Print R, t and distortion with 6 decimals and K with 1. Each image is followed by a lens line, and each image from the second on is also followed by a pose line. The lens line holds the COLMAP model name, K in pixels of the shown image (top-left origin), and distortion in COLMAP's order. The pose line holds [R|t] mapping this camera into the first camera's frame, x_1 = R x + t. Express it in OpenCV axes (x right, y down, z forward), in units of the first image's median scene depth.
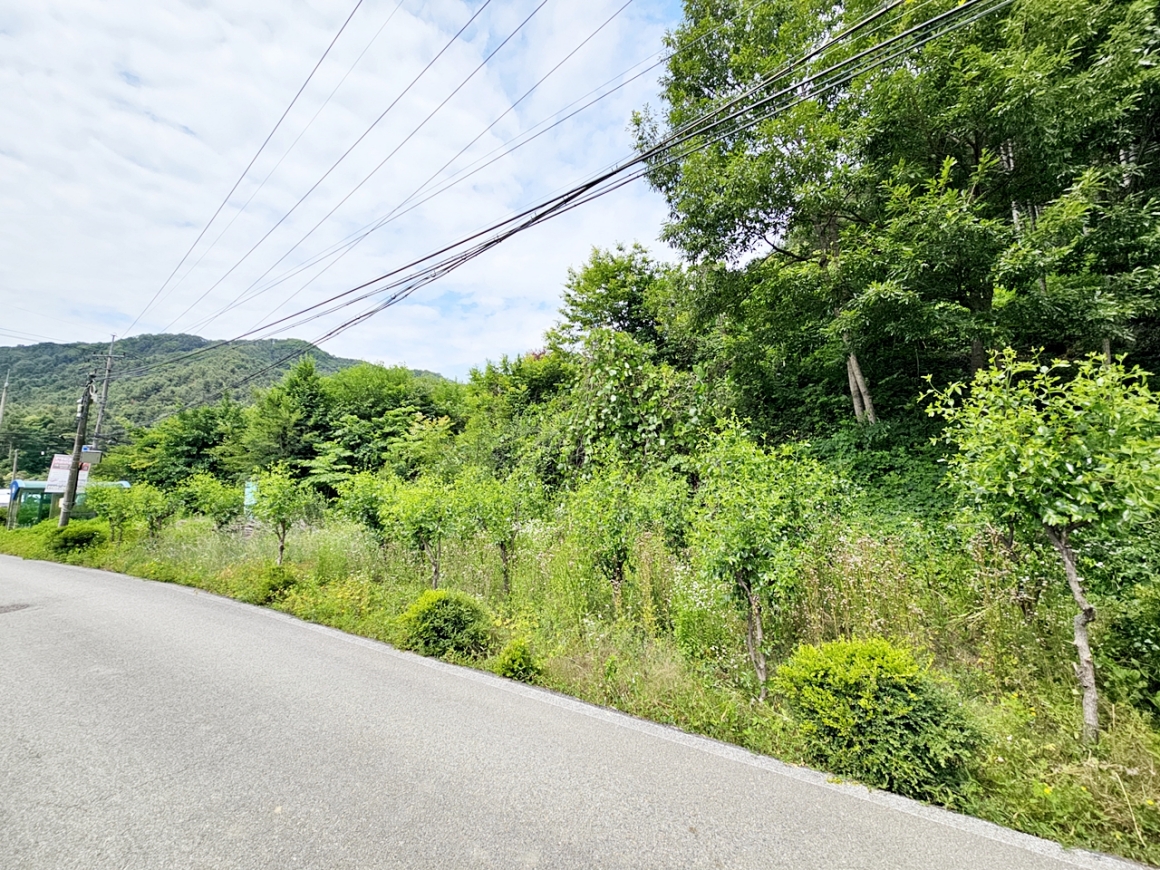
lens RADIAL K [[478.8, 0, 572.9], [0, 478.8, 440.7], [0, 0, 1]] dist [0.005190, -0.000867]
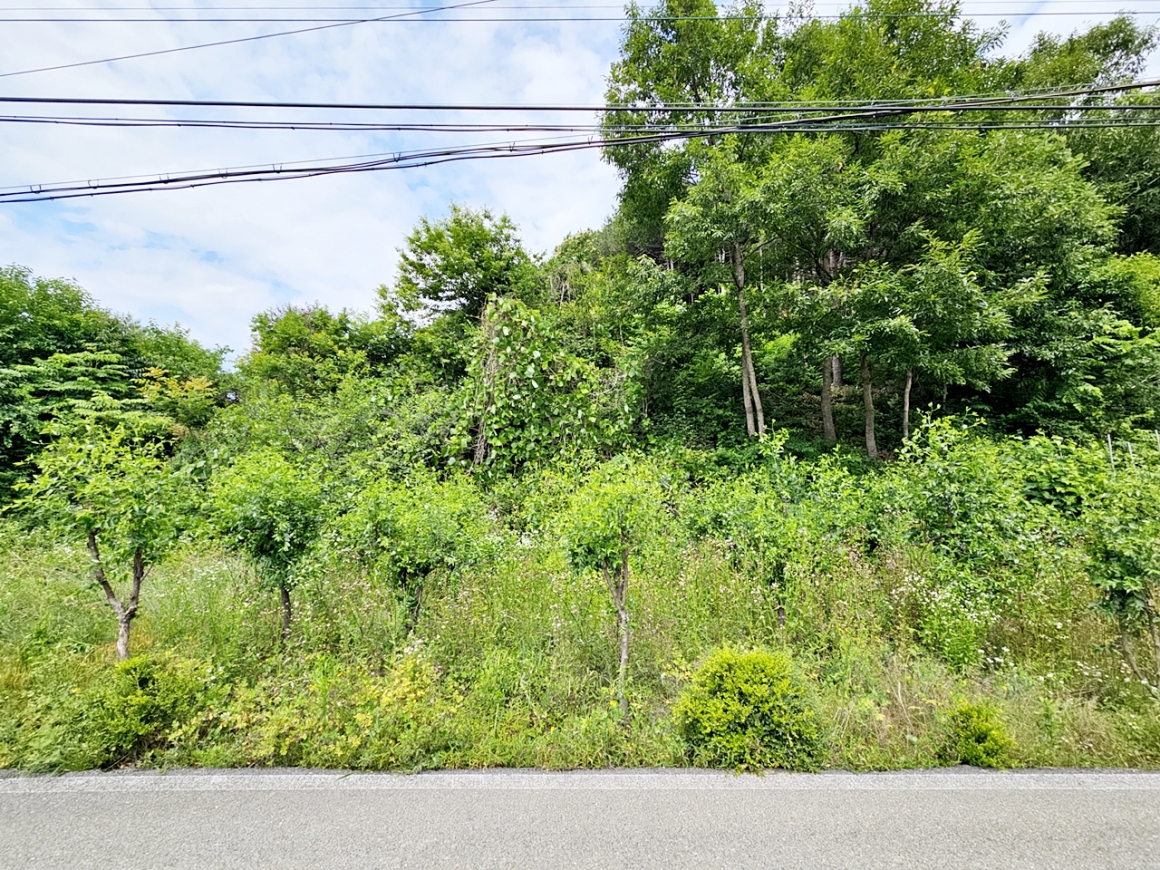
lens RADIAL K [[478.8, 0, 578.3], [0, 478.8, 441.2], [0, 0, 1]] dist [0.005190, -0.000867]
pose [[0.814887, 0.069782, 0.575403, -0.381071], [-0.067469, 0.997398, -0.025410, 0.033091], [-0.575679, -0.018116, 0.817475, 0.289520]]
